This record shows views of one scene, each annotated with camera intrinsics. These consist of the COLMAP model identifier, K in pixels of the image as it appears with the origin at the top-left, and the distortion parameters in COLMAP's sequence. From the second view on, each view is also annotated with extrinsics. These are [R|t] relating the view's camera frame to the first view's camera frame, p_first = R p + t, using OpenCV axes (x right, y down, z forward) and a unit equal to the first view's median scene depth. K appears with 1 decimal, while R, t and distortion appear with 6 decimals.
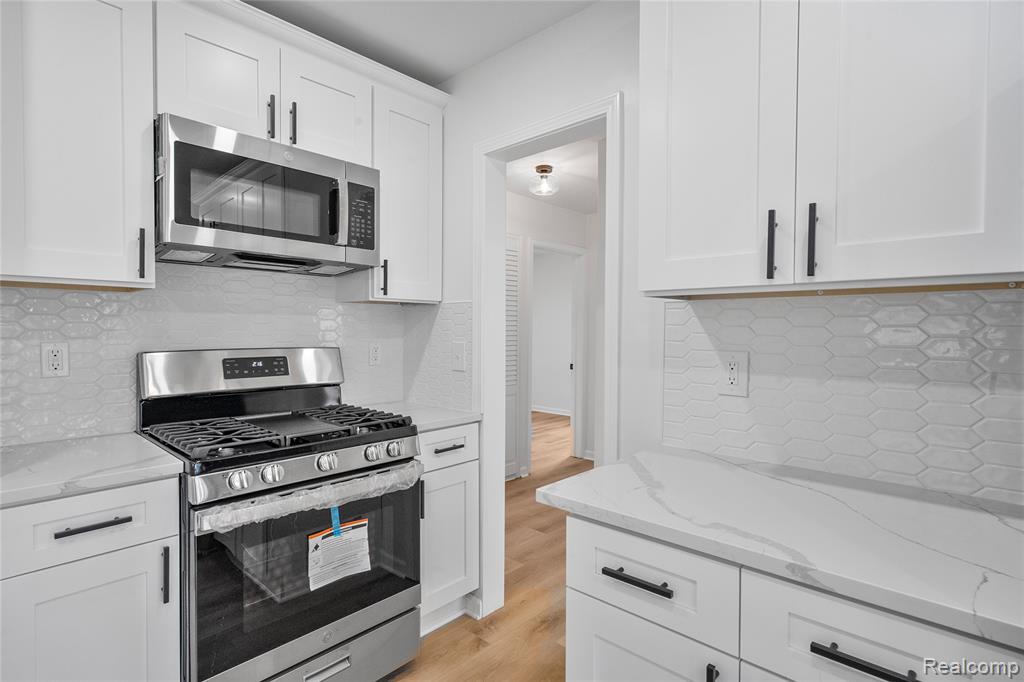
lens RADIAL K [[511.4, 0, 510.0], [0, 511.4, 337.7], [0, 0, 1]] dist [0.024321, -0.000791]
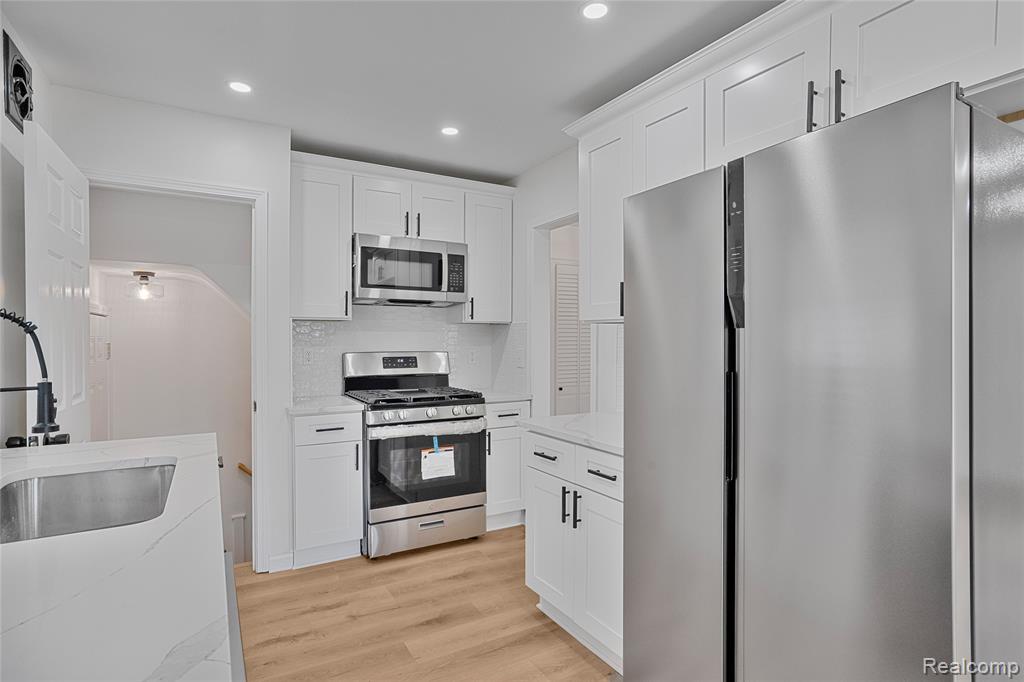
lens RADIAL K [[511.4, 0, 510.1], [0, 511.4, 342.7], [0, 0, 1]] dist [0.024321, -0.000791]
pose [[0.961945, 0.002697, -0.273229, 0.375588], [-0.003667, 0.999989, -0.003040, -0.005350], [0.273218, 0.003927, 0.961944, -0.624713]]
